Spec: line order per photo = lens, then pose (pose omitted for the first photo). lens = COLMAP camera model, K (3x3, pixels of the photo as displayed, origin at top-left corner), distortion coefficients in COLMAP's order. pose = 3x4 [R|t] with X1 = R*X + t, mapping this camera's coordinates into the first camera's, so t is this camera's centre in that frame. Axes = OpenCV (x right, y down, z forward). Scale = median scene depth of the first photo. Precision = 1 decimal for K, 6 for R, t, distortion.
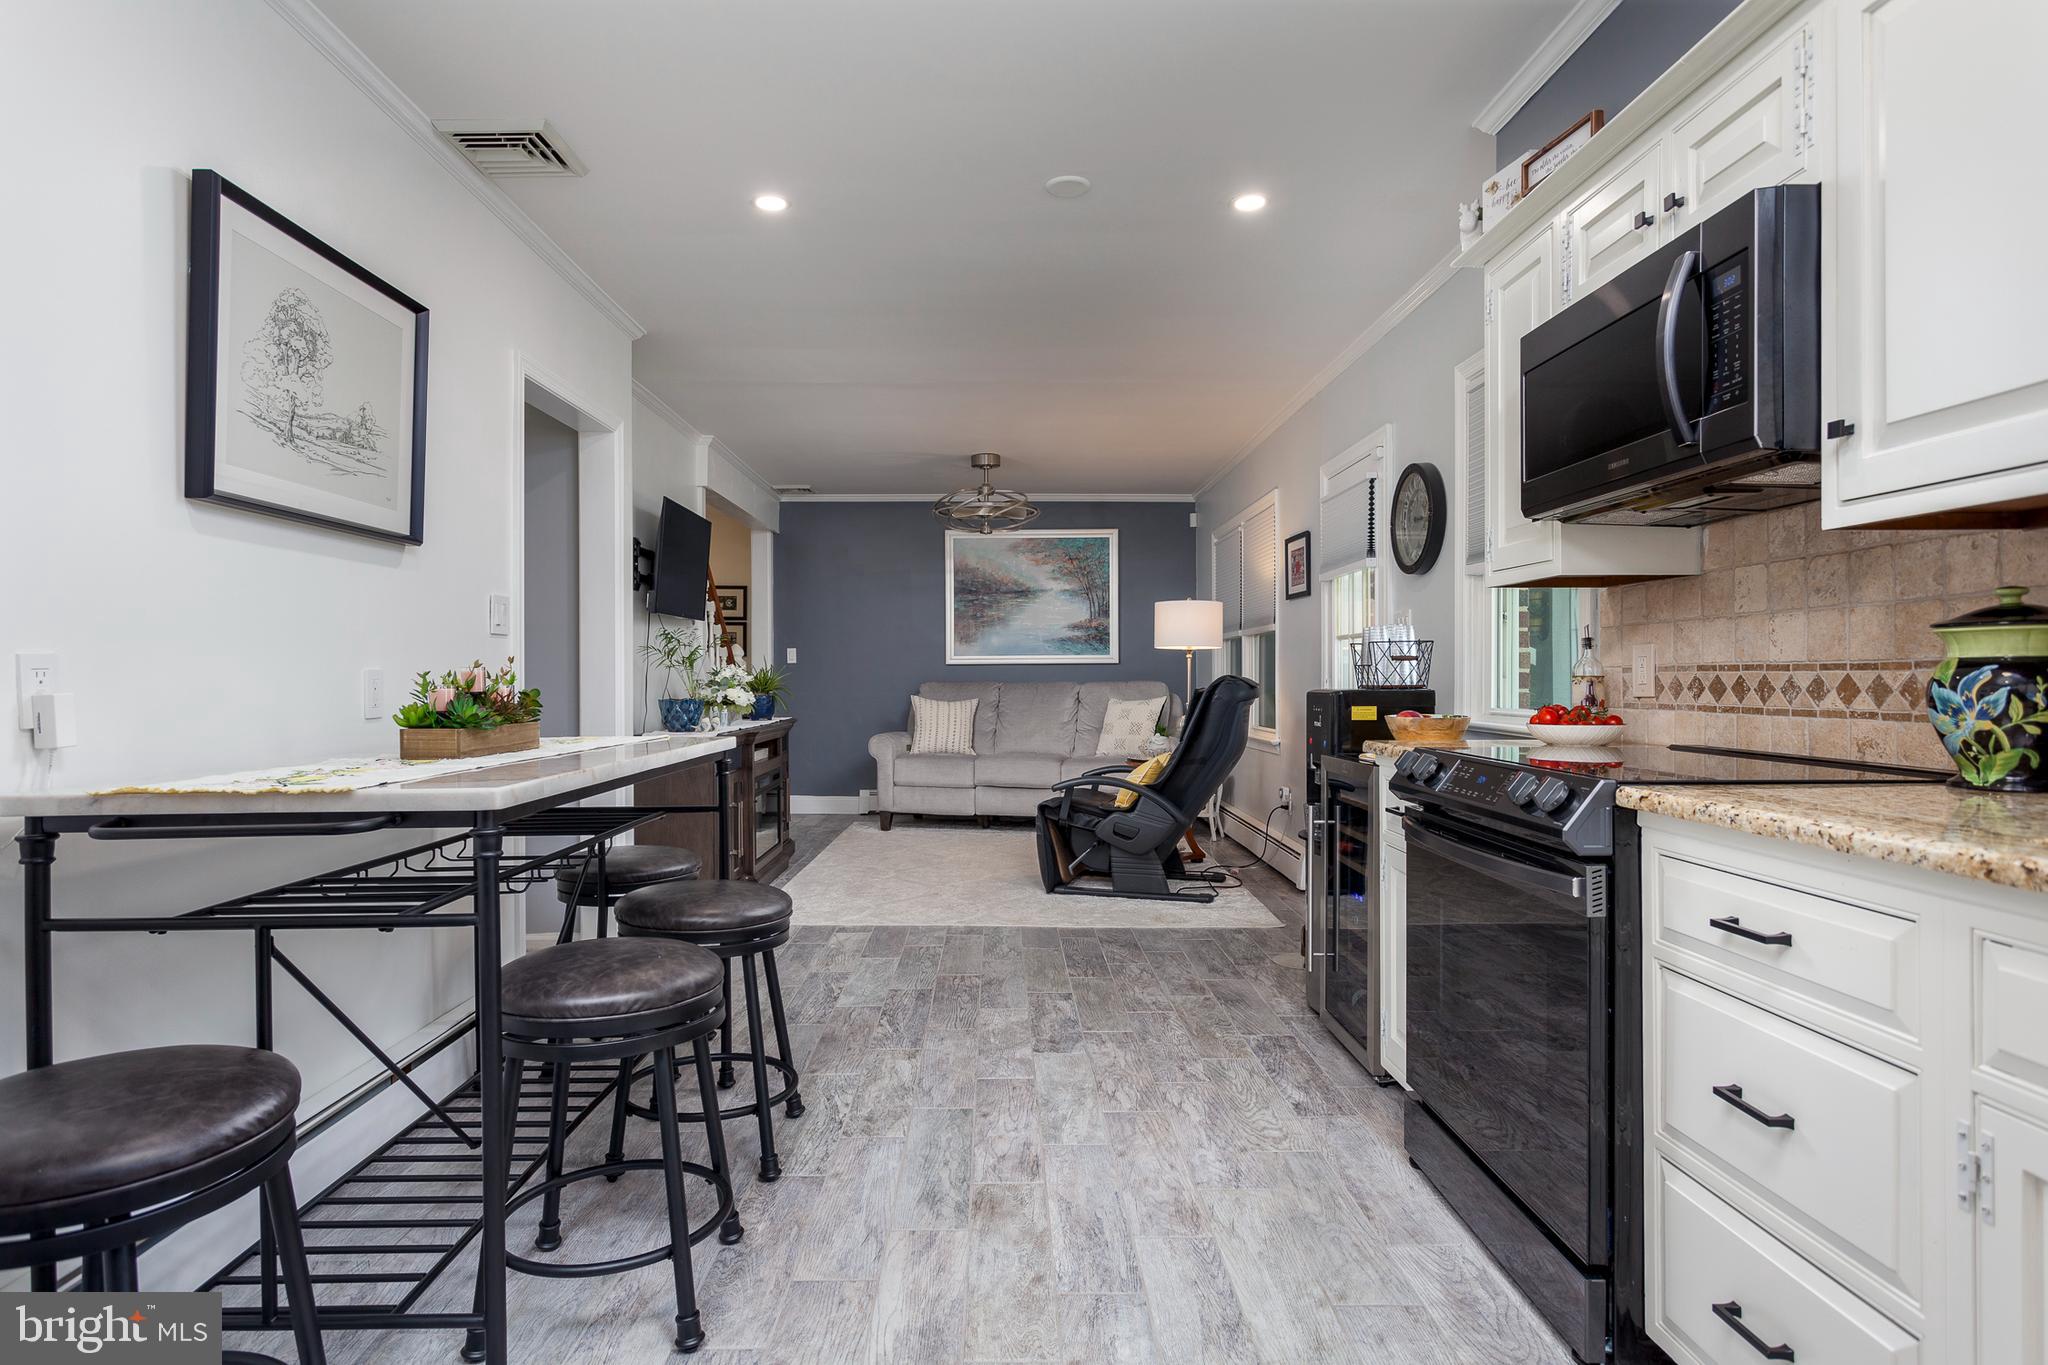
lens RADIAL K [[1107.7, 0, 1024.0], [0, 1107.7, 682.5], [0, 0, 1]] dist [-0.000199, 0.001027]
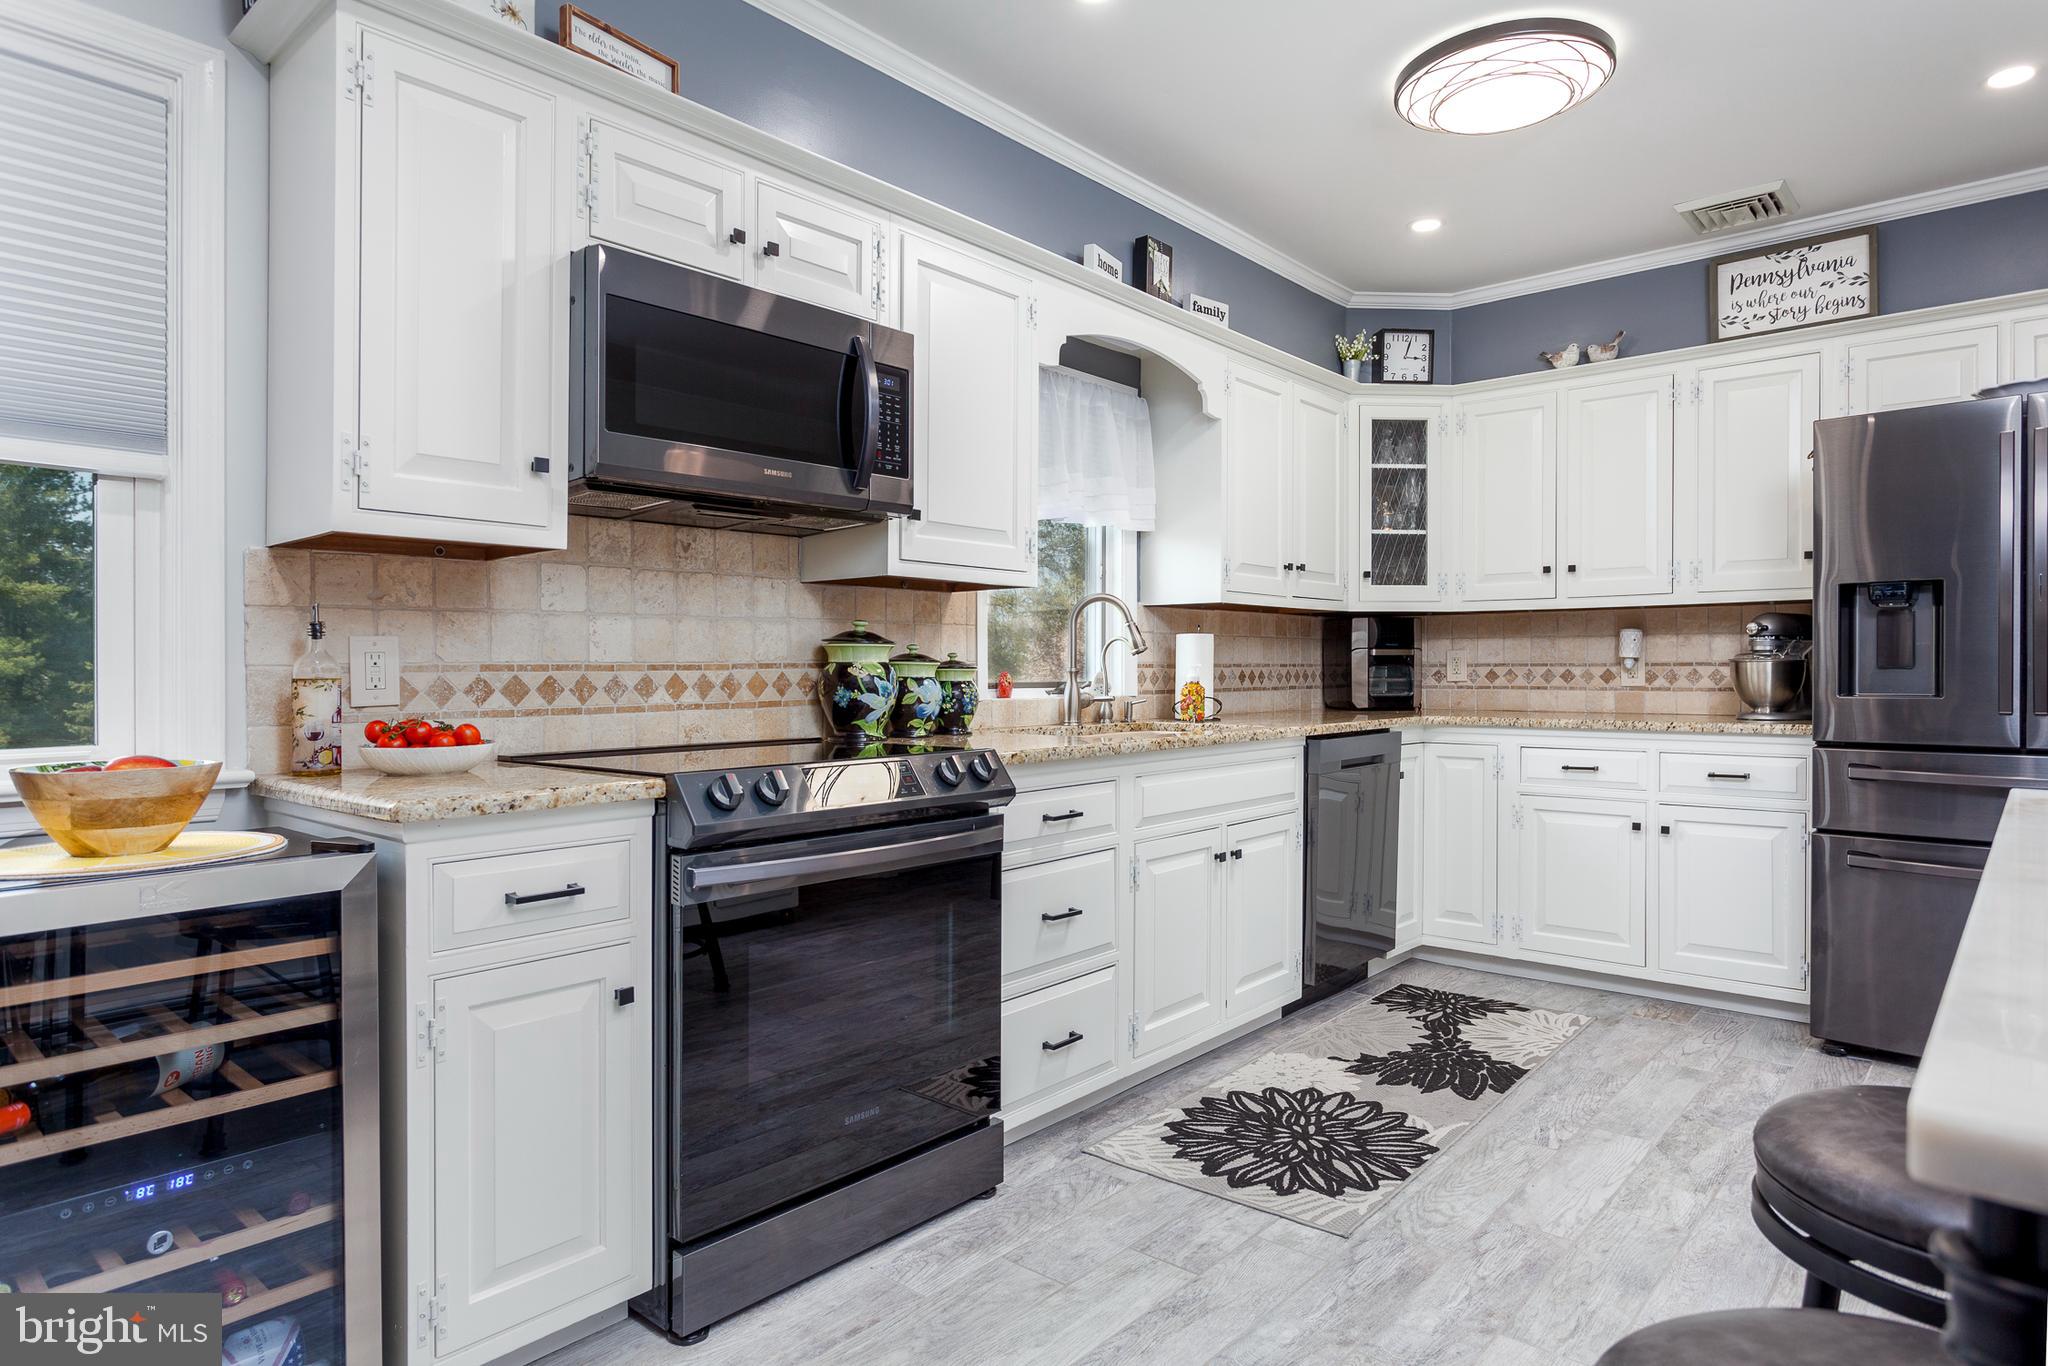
lens RADIAL K [[1181.8, 0, 1021.4], [0, 1181.8, 669.5], [0, 0, 1]] dist [-0.007546, 0.001021]
pose [[-0.740244, 0.006404, 0.672308, -0.358683], [0.011538, 0.999928, 0.003179, -0.010618], [-0.672240, 0.010111, -0.740265, 1.532020]]
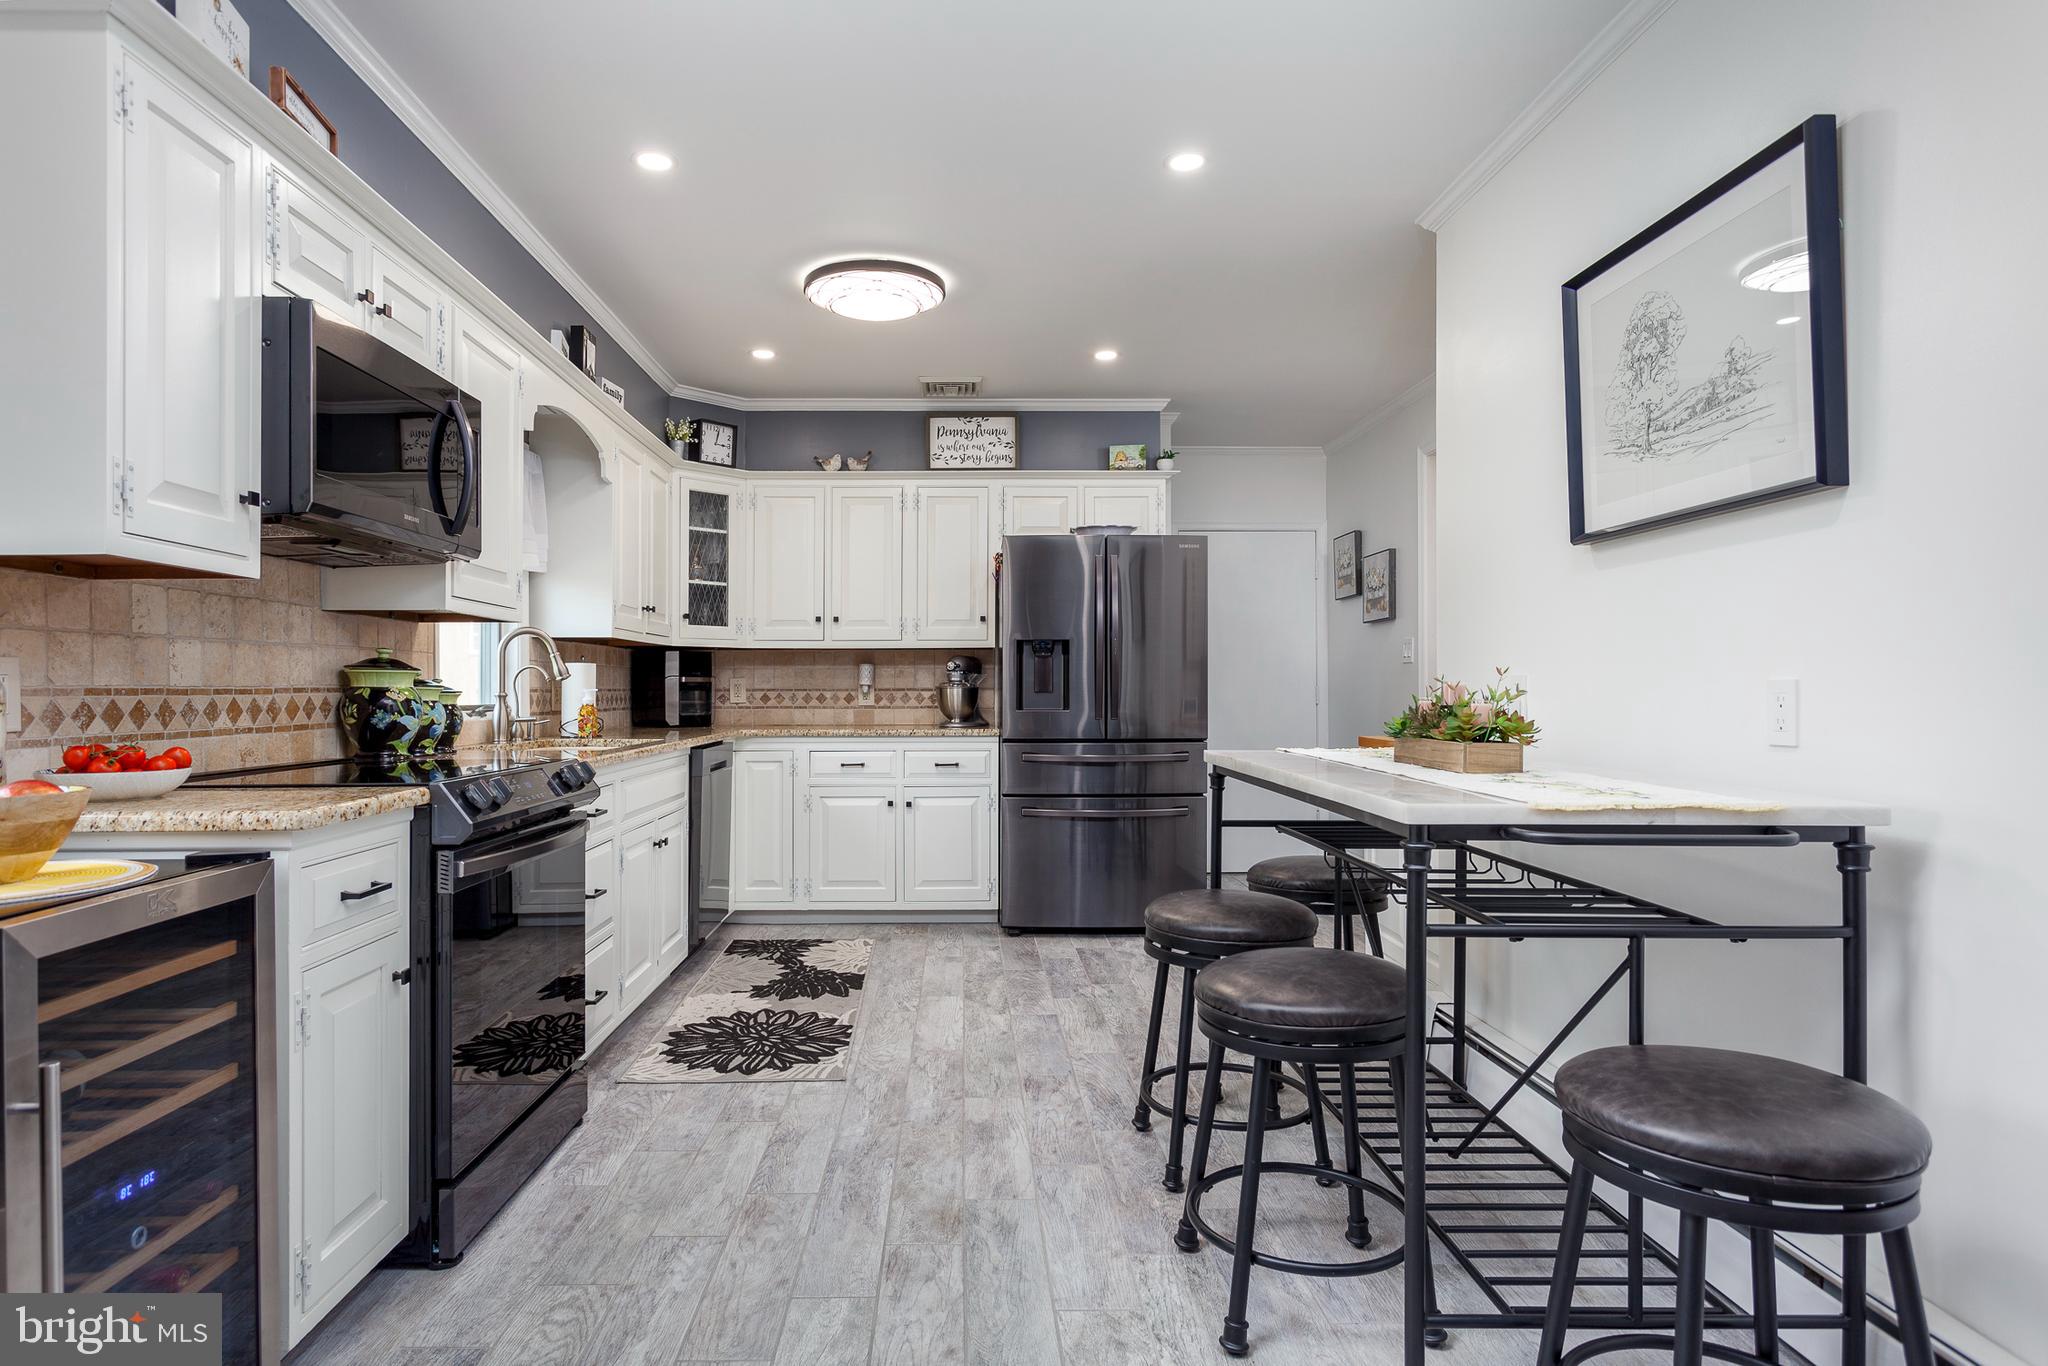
lens RADIAL K [[1136.0, 0, 976.0], [0, 1136.0, 690.8], [0, 0, 1]] dist [0.001910, 0.001414]
pose [[-0.999918, 0.007560, 0.010326, -0.071913], [0.007637, 0.999943, 0.007444, -0.016405], [-0.010270, 0.007522, -0.999919, 2.015755]]
